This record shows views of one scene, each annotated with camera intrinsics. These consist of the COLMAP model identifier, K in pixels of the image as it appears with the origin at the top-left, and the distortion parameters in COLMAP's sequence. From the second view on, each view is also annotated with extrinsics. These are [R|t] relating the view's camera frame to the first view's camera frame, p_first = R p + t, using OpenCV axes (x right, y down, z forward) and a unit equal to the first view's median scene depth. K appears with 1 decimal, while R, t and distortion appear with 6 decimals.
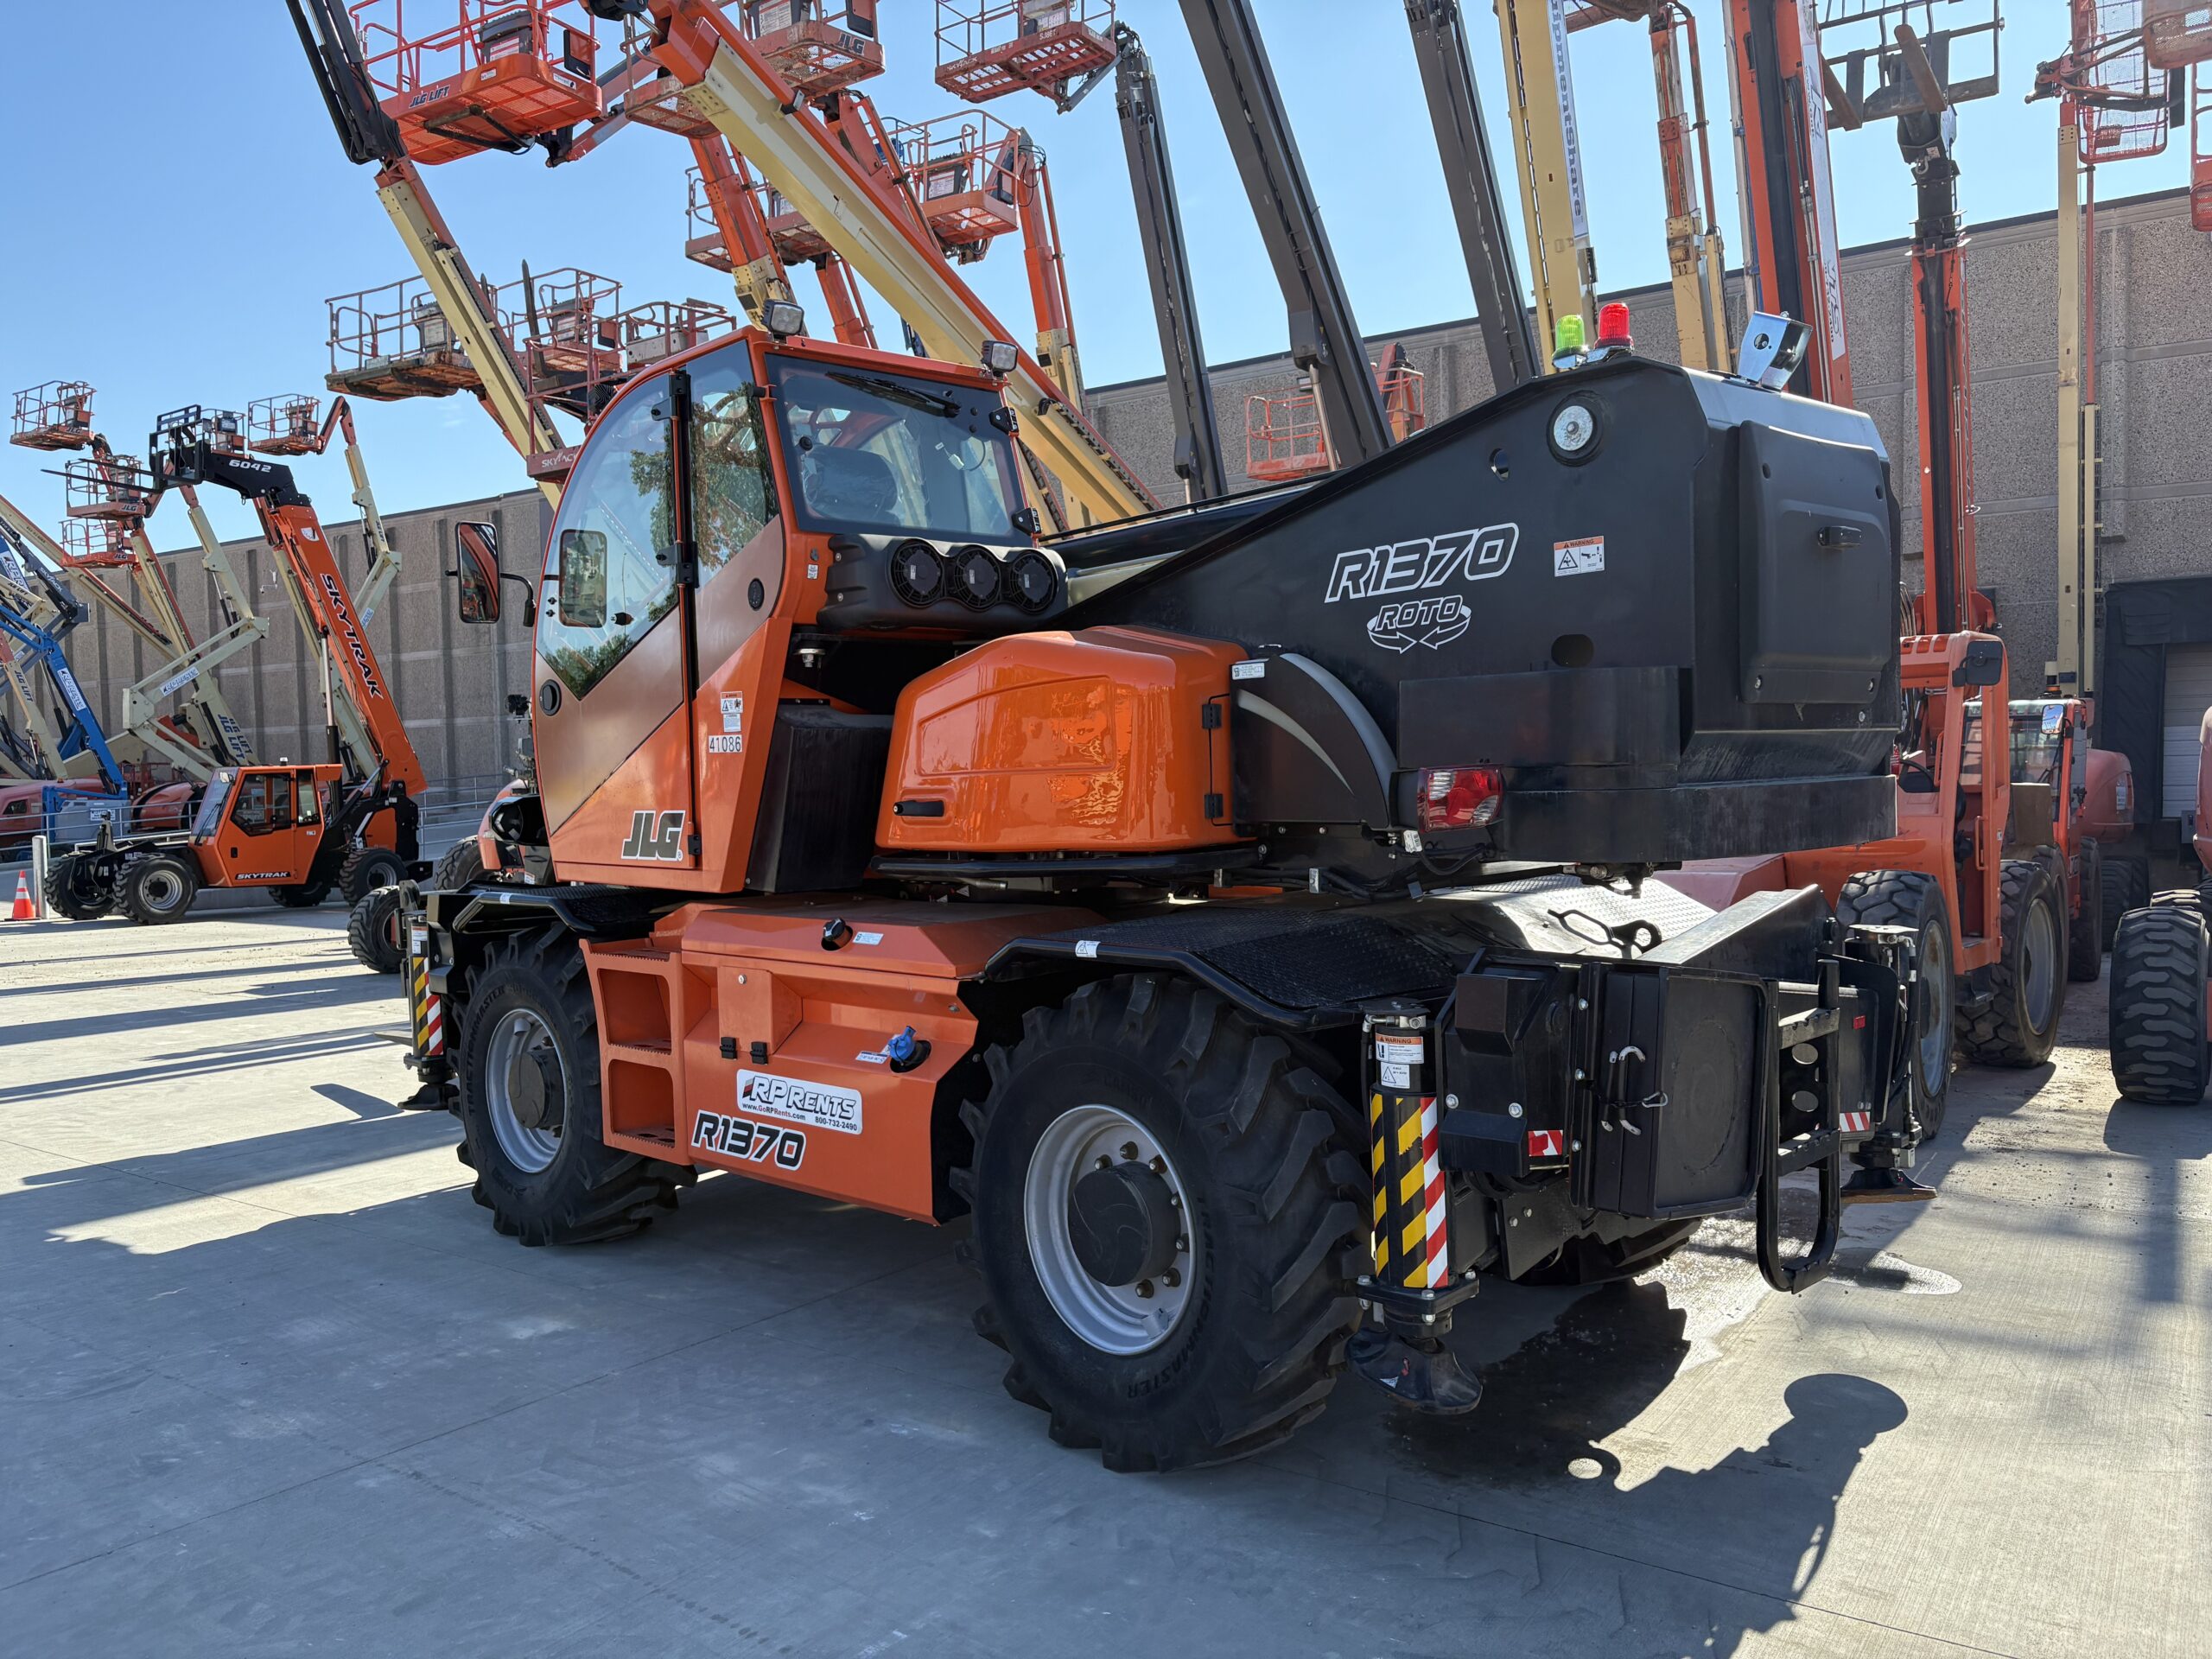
lens RADIAL K [[1677.5, 0, 1126.0], [0, 1677.5, 817.2], [0, 0, 1]] dist [0.046000, -0.046535]
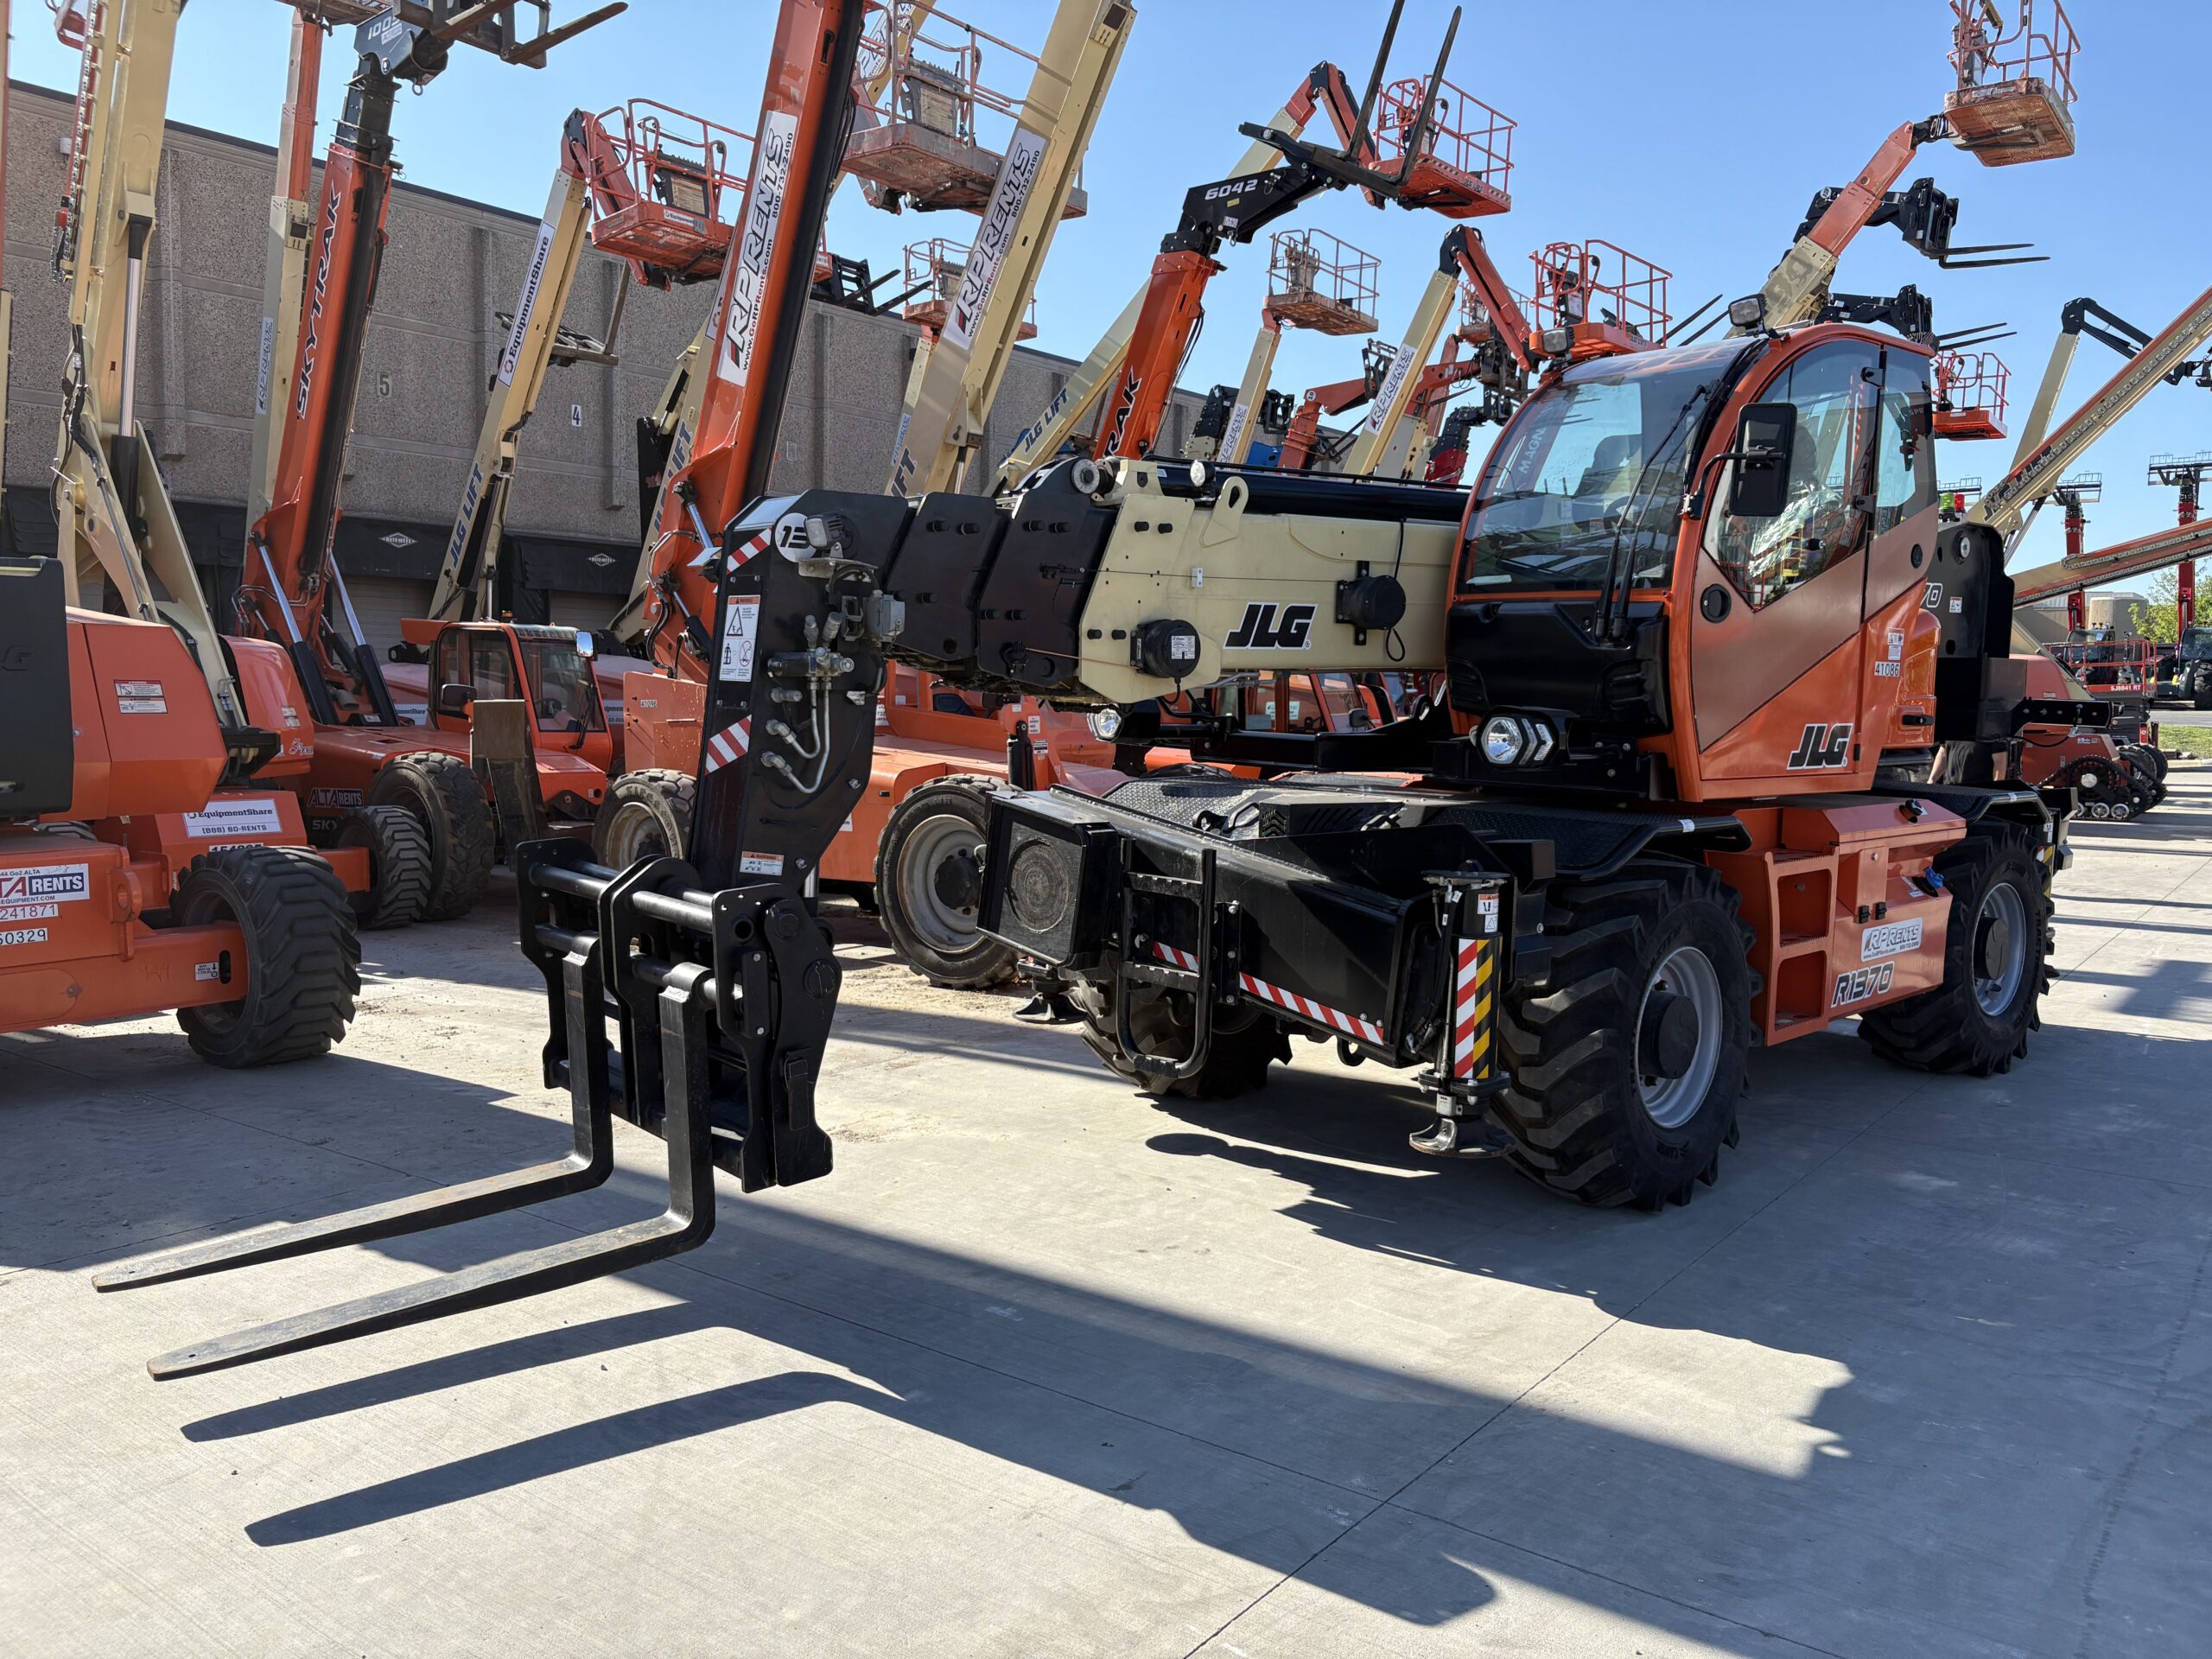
lens RADIAL K [[1677.5, 0, 1095.1], [0, 1677.5, 779.3], [0, 0, 1]] dist [0.046000, -0.046535]
pose [[0.043925, -0.041483, 0.998173, -1.661419], [0.007249, 0.999124, 0.041204, -0.020061], [-0.999009, 0.005426, 0.044187, 1.671027]]
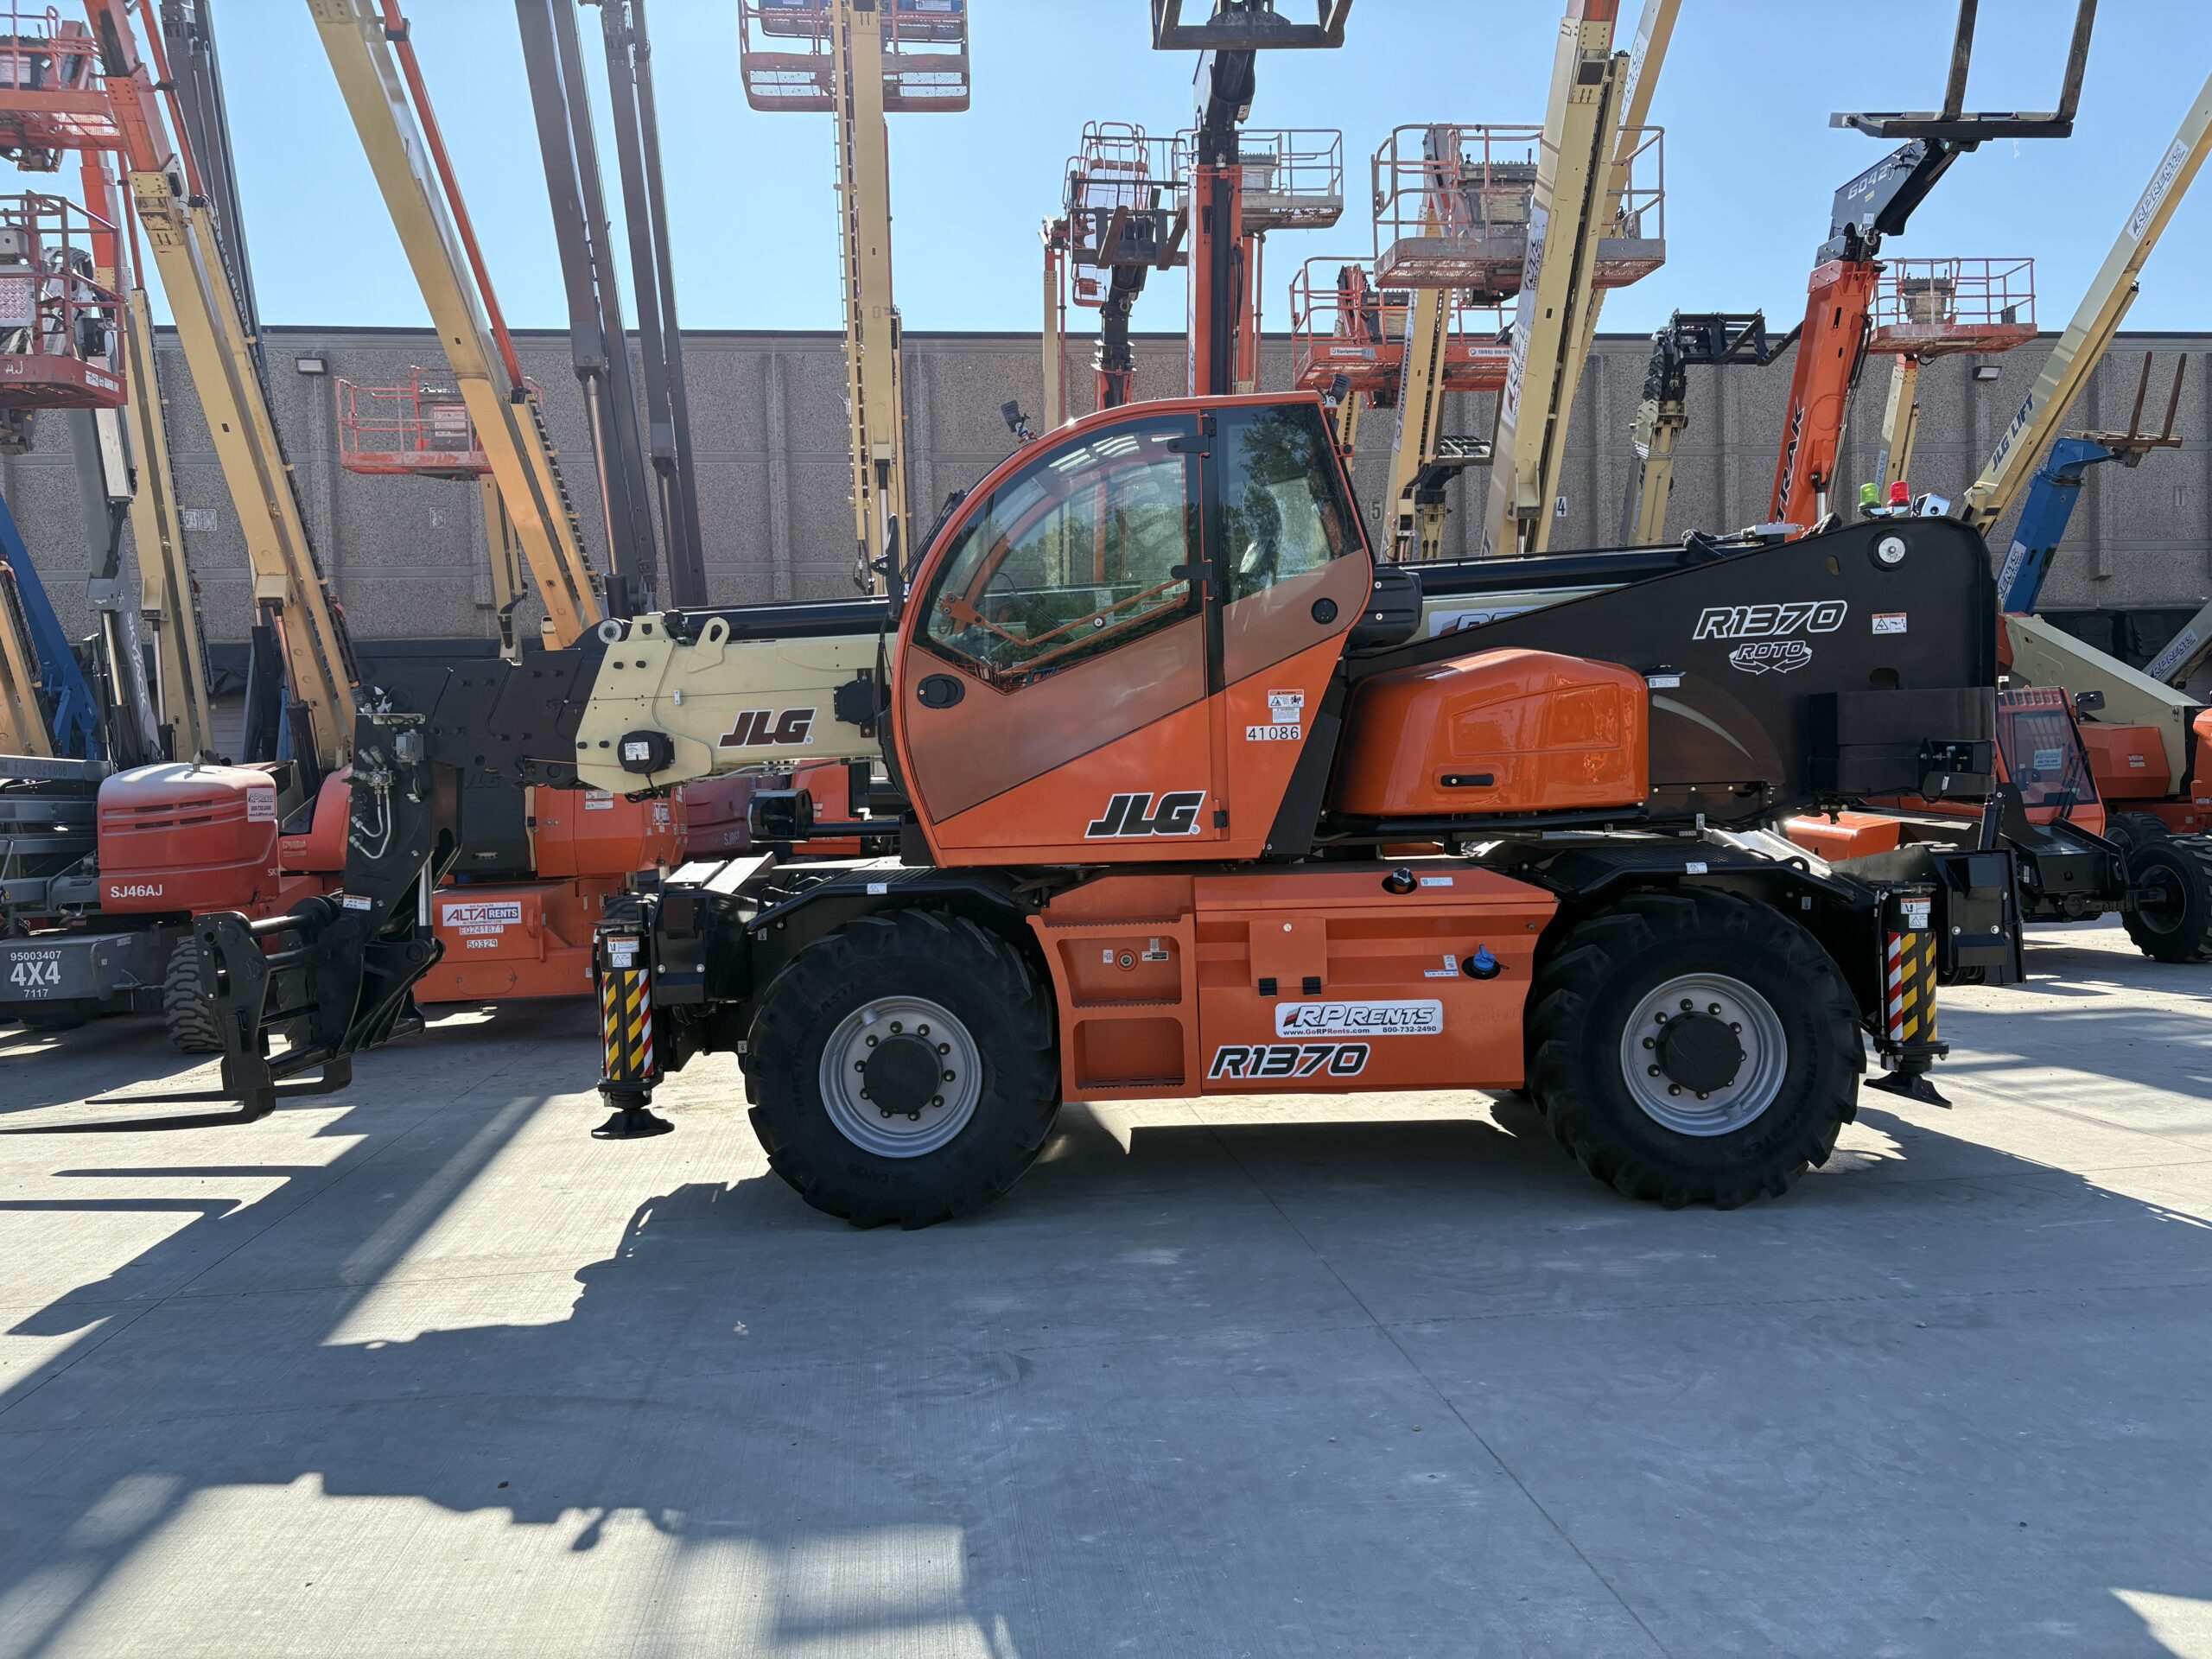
lens RADIAL K [[1677.5, 0, 1124.9], [0, 1677.5, 772.5], [0, 0, 1]] dist [0.046000, -0.046535]
pose [[0.735469, -0.011992, 0.677453, -1.234211], [0.036960, 0.999065, -0.022440, 0.008730], [-0.676550, 0.041542, 0.735224, 0.206474]]
